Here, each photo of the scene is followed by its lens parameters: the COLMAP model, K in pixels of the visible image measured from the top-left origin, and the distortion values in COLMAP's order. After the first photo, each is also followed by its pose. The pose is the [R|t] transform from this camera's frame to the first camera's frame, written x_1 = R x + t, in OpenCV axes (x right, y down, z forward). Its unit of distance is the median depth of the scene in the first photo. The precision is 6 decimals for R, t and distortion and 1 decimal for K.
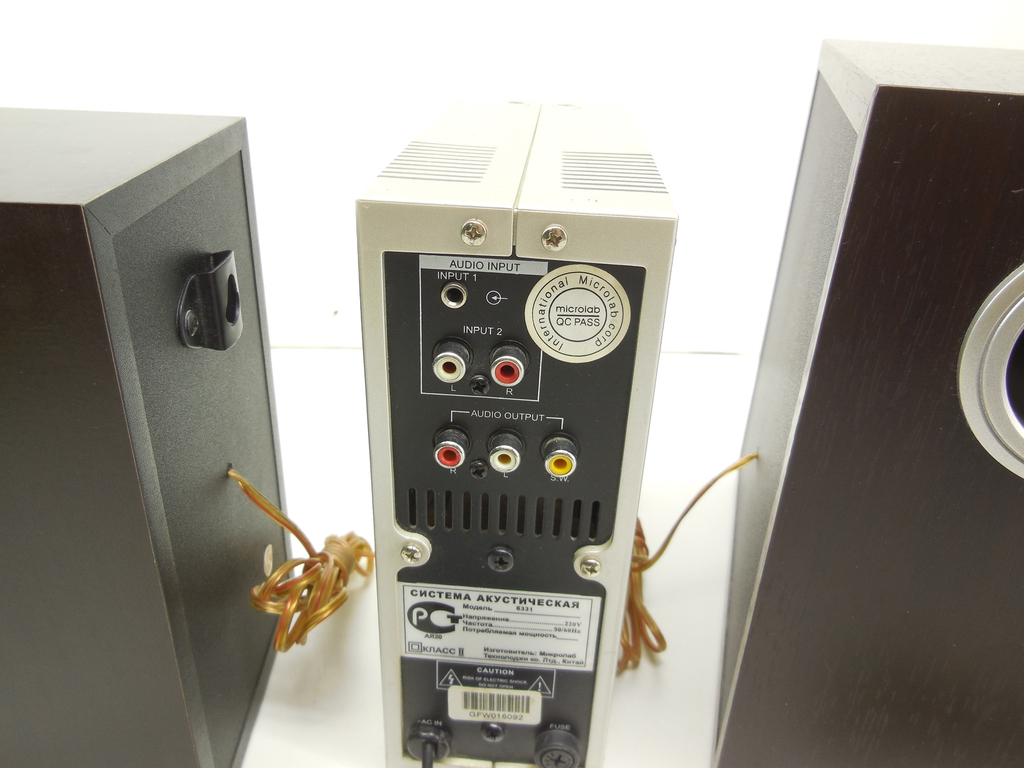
lens RADIAL K [[792.3, 0, 511.6], [0, 792.3, 382.2], [0, 0, 1]] dist [-0.009249, -0.002363]
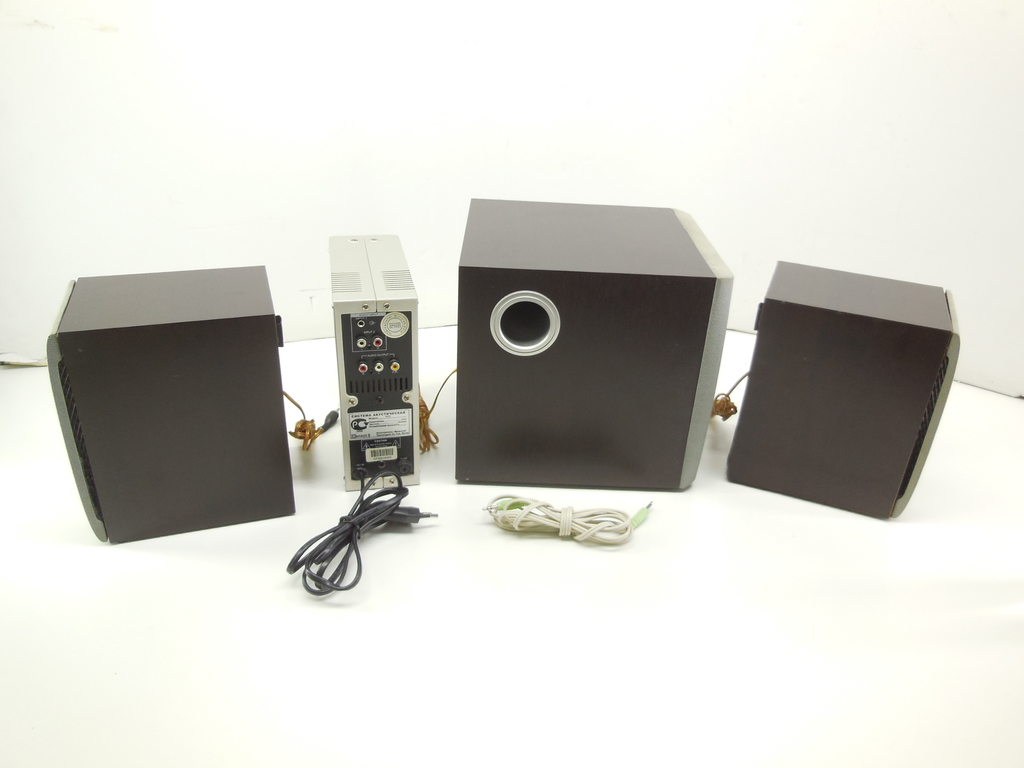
lens RADIAL K [[792.3, 0, 511.6], [0, 792.3, 382.2], [0, 0, 1]] dist [-0.009249, -0.002363]
pose [[0.956939, -0.132646, 0.258211, -0.308666], [0.123709, 0.991026, 0.050628, 0.047843], [-0.262610, -0.016505, 0.964761, -2.171693]]
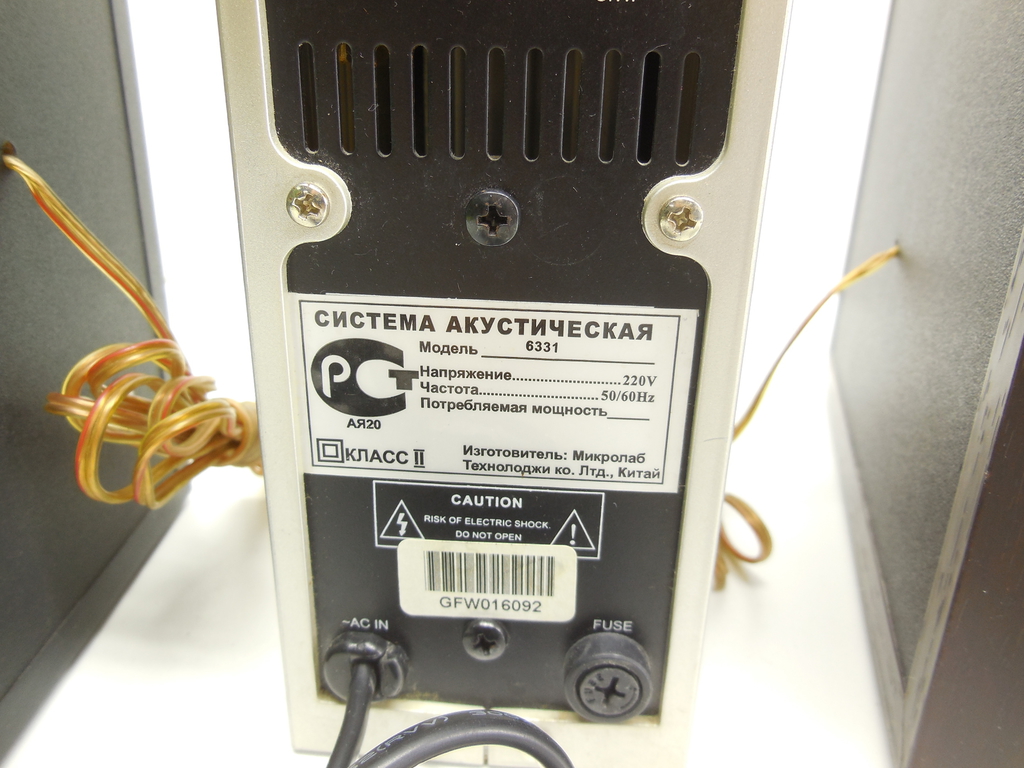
lens RADIAL K [[792.3, 0, 511.6], [0, 792.3, 382.2], [0, 0, 1]] dist [-0.009249, -0.002363]
pose [[0.999875, -0.012410, -0.009808, 0.001682], [0.011359, 0.994842, -0.100796, 0.351596], [0.011008, 0.100672, 0.994859, 0.495779]]
